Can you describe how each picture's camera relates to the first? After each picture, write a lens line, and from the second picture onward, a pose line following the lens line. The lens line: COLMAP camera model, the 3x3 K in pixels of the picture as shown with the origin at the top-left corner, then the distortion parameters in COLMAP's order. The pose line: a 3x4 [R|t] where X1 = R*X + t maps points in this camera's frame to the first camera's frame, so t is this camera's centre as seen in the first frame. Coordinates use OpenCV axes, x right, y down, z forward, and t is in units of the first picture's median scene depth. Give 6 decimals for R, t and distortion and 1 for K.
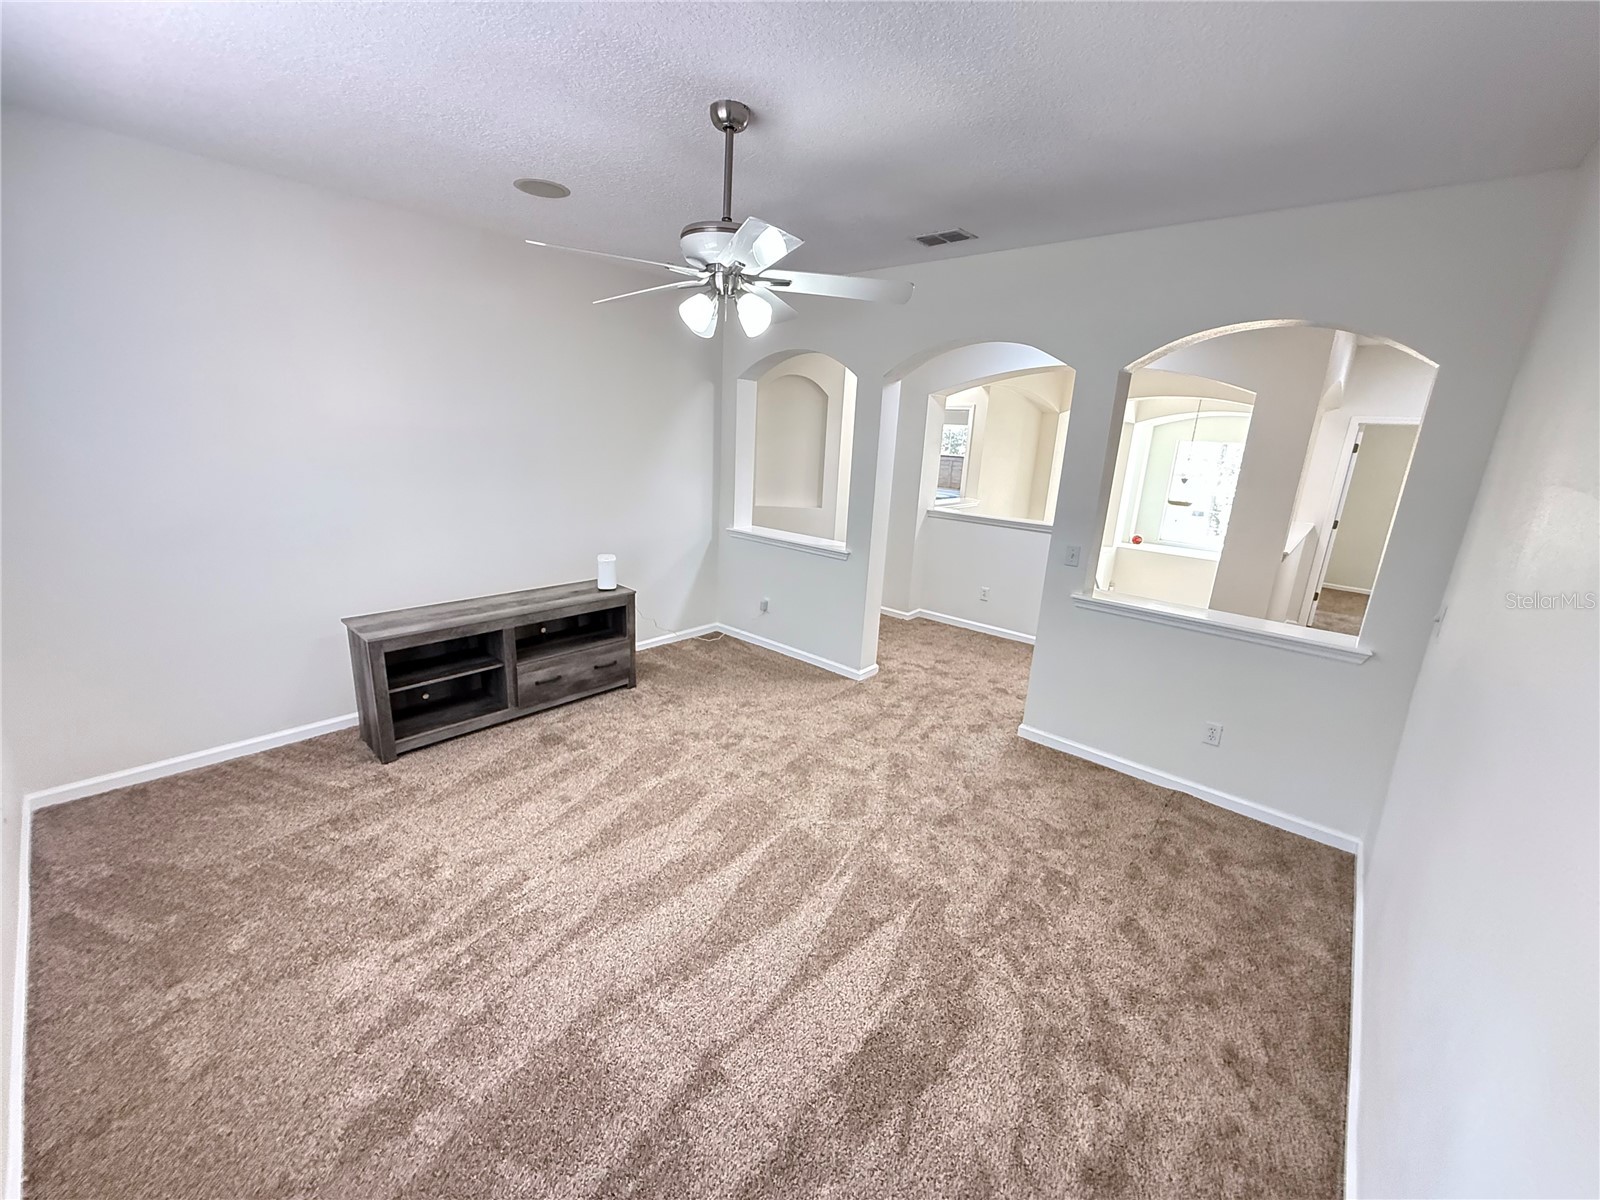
lens RADIAL K [[636.2, 0, 794.9], [0, 636.2, 598.6], [0, 0, 1]] dist [0.000849, 0.000002]
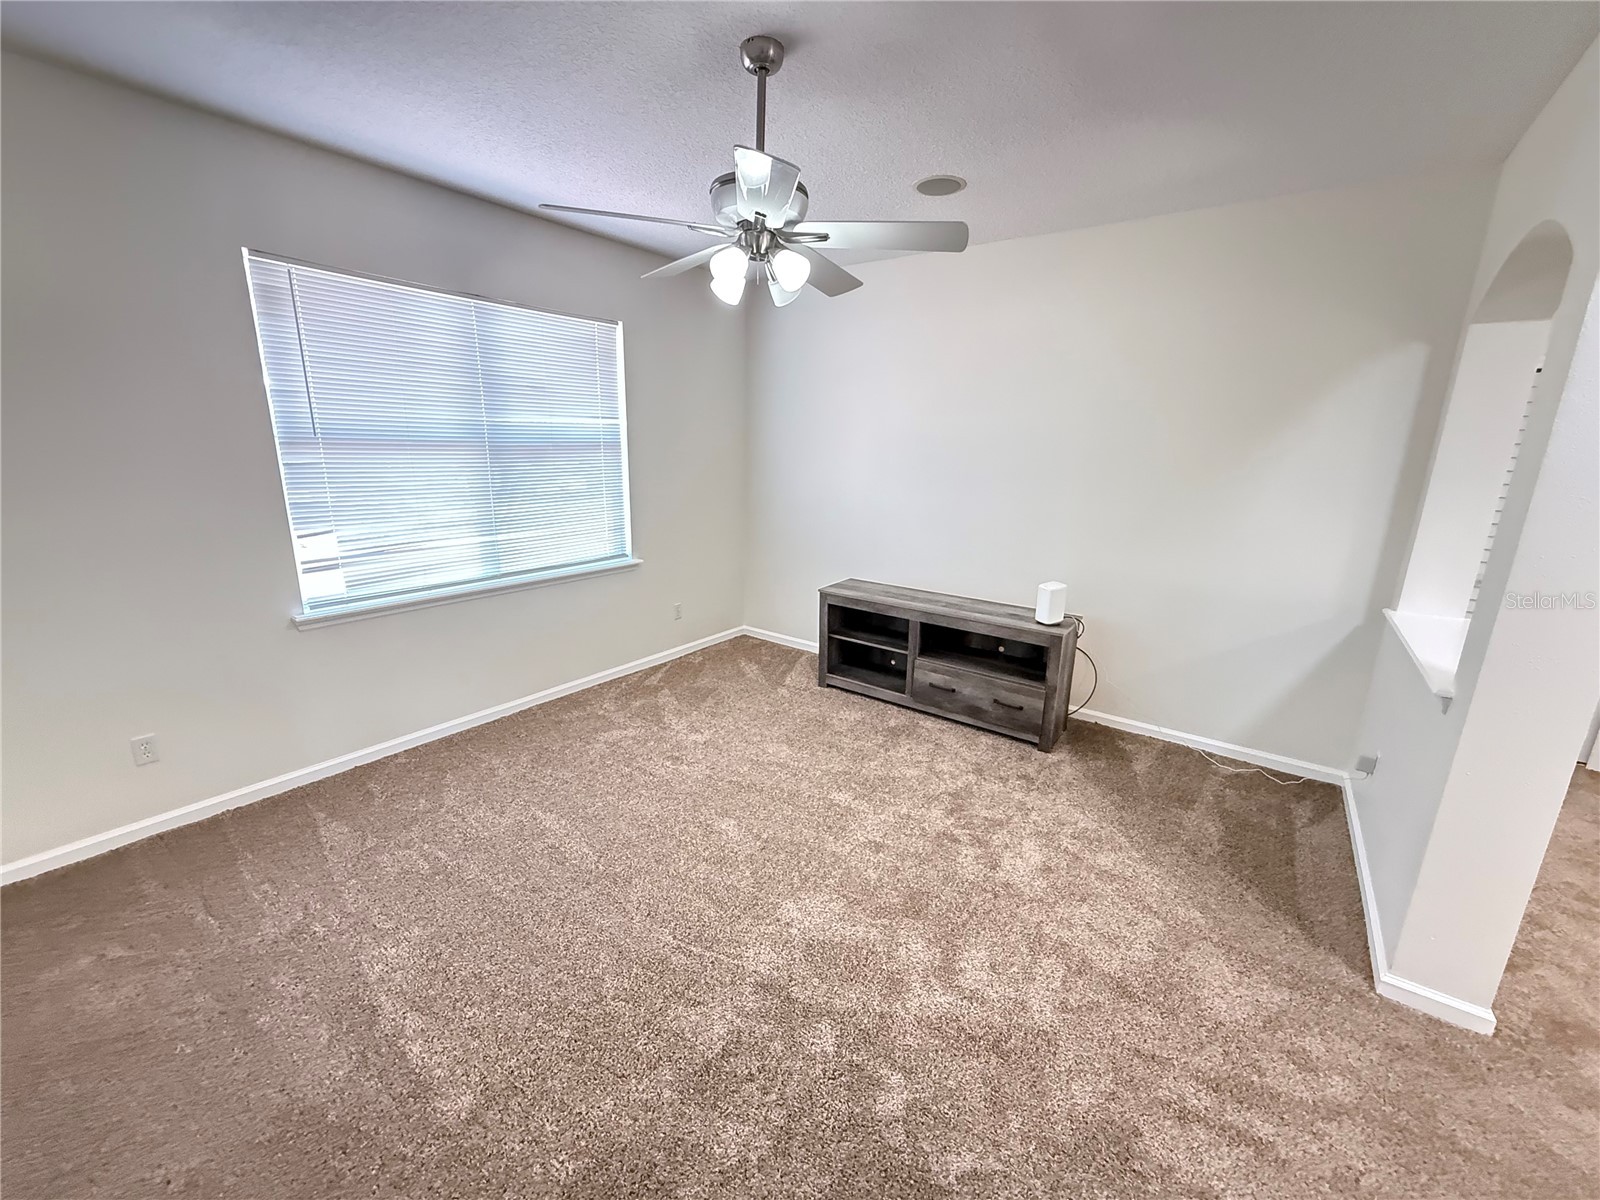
lens RADIAL K [[636.2, 0, 794.9], [0, 636.2, 598.6], [0, 0, 1]] dist [0.000849, 0.000002]
pose [[0.086229, 0.196753, -0.976654, 0.532316], [-0.270227, 0.948175, 0.167157, -0.105944], [0.958928, 0.249504, 0.134928, 0.628534]]
